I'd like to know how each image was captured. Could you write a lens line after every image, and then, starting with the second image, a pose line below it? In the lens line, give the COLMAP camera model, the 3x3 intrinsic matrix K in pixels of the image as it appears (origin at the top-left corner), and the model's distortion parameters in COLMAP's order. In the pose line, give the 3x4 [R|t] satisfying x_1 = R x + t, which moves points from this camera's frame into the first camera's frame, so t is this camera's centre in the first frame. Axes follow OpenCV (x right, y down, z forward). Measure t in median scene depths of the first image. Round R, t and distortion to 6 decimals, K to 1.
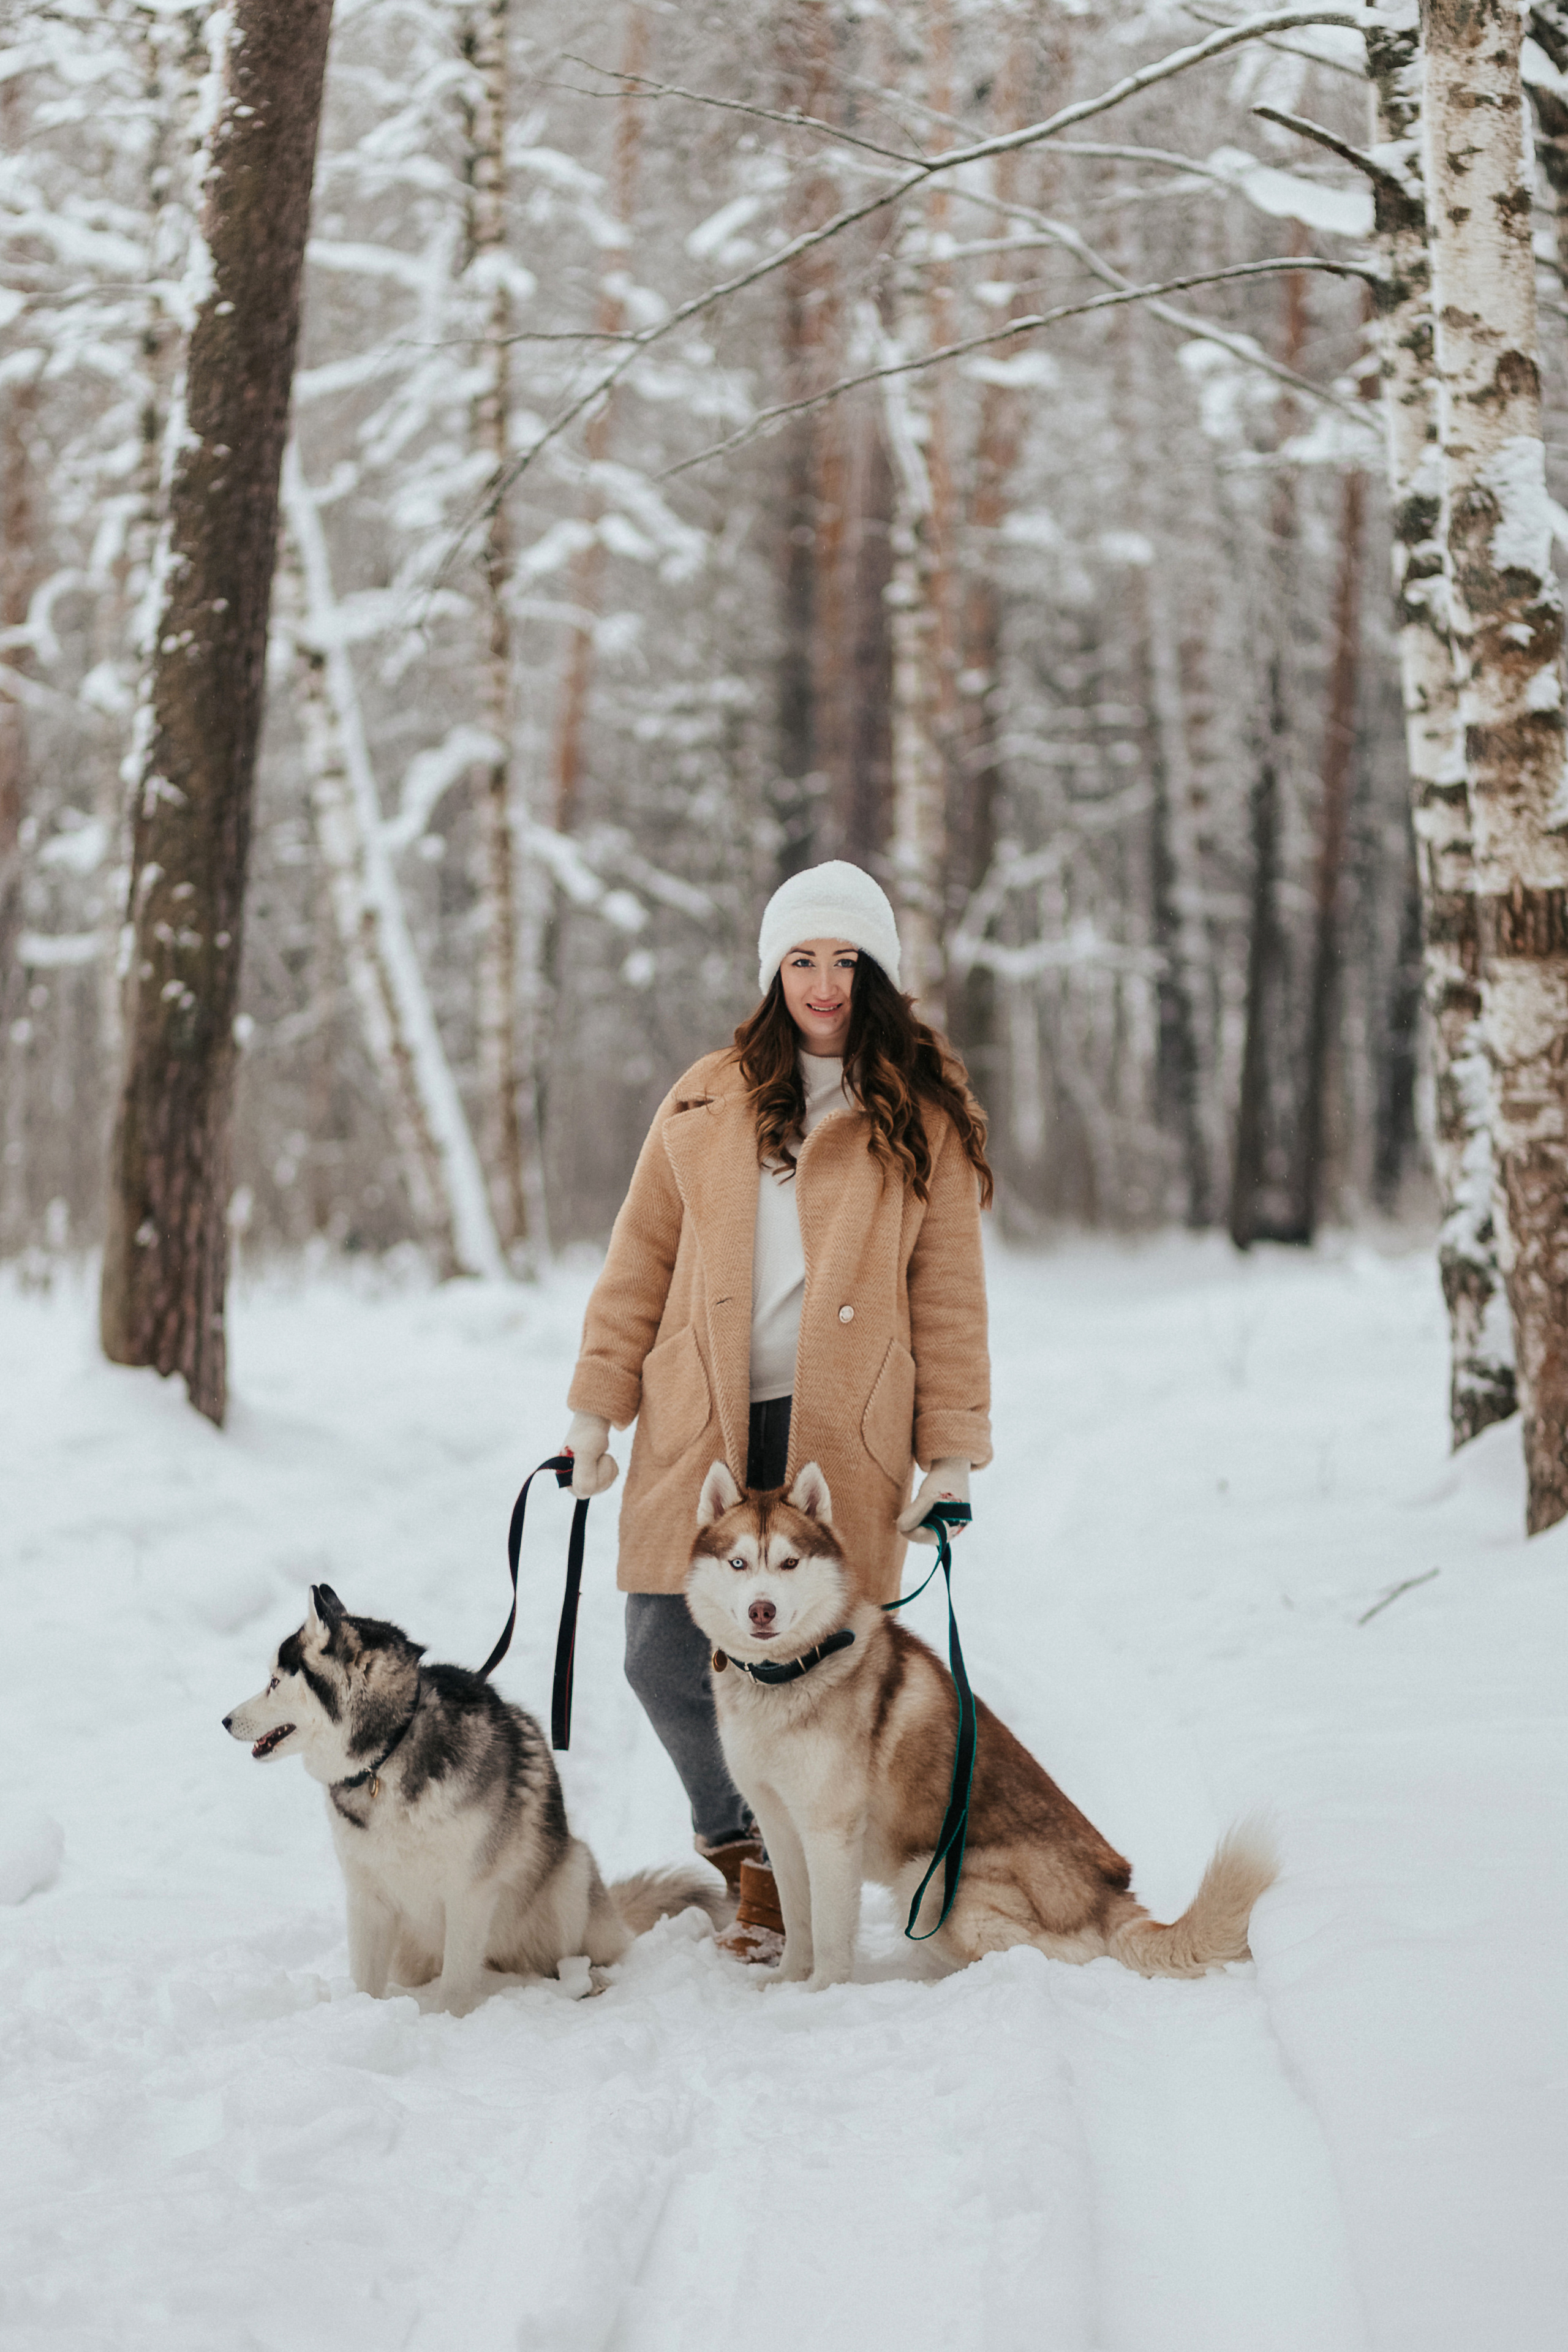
lens RADIAL K [[5788.5, 0, 784.0], [0, 5788.5, 1176.0], [0, 0, 1]] dist [-0.043889, -0.303587]
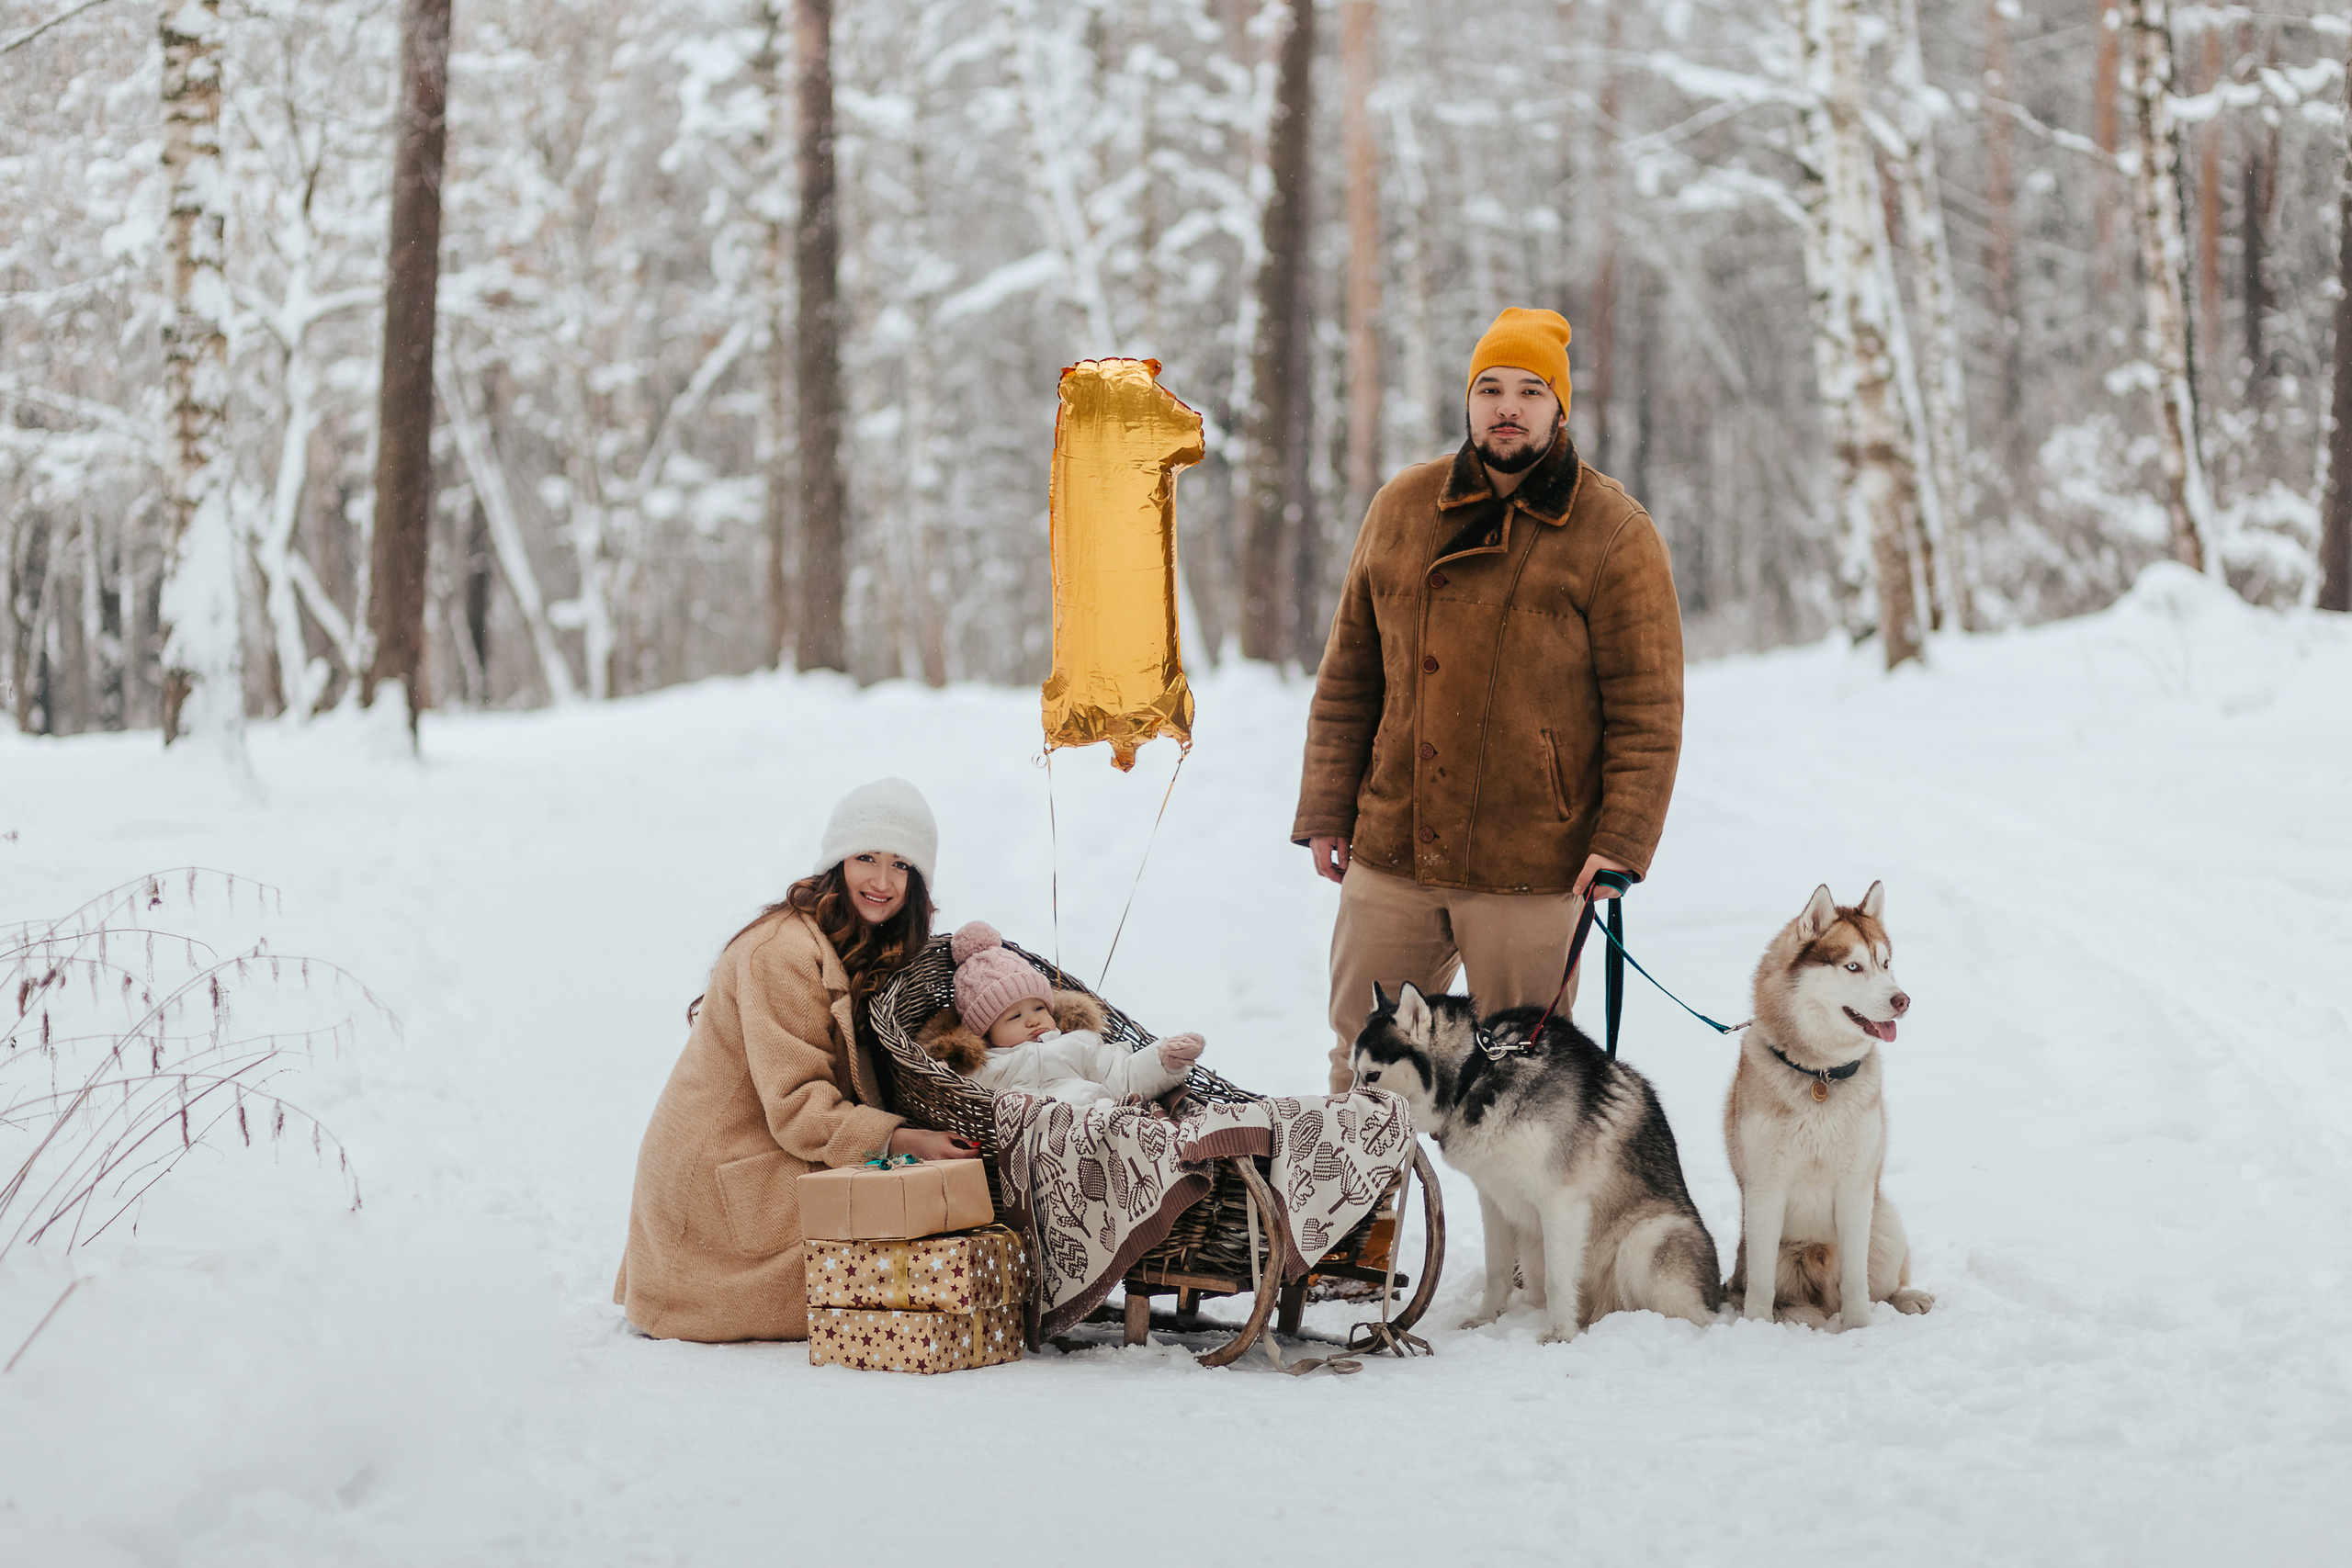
lens RADIAL K [[5787.9, 0, 1176.0], [0, 5787.9, 784.0], [0, 0, 1]] dist [-0.043889, -0.303587]
pose [[0.998450, -0.037180, 0.041407, -0.161704], [0.036573, 0.999214, 0.015317, 0.029598], [-0.041944, -0.013779, 0.999025, -0.864807]]
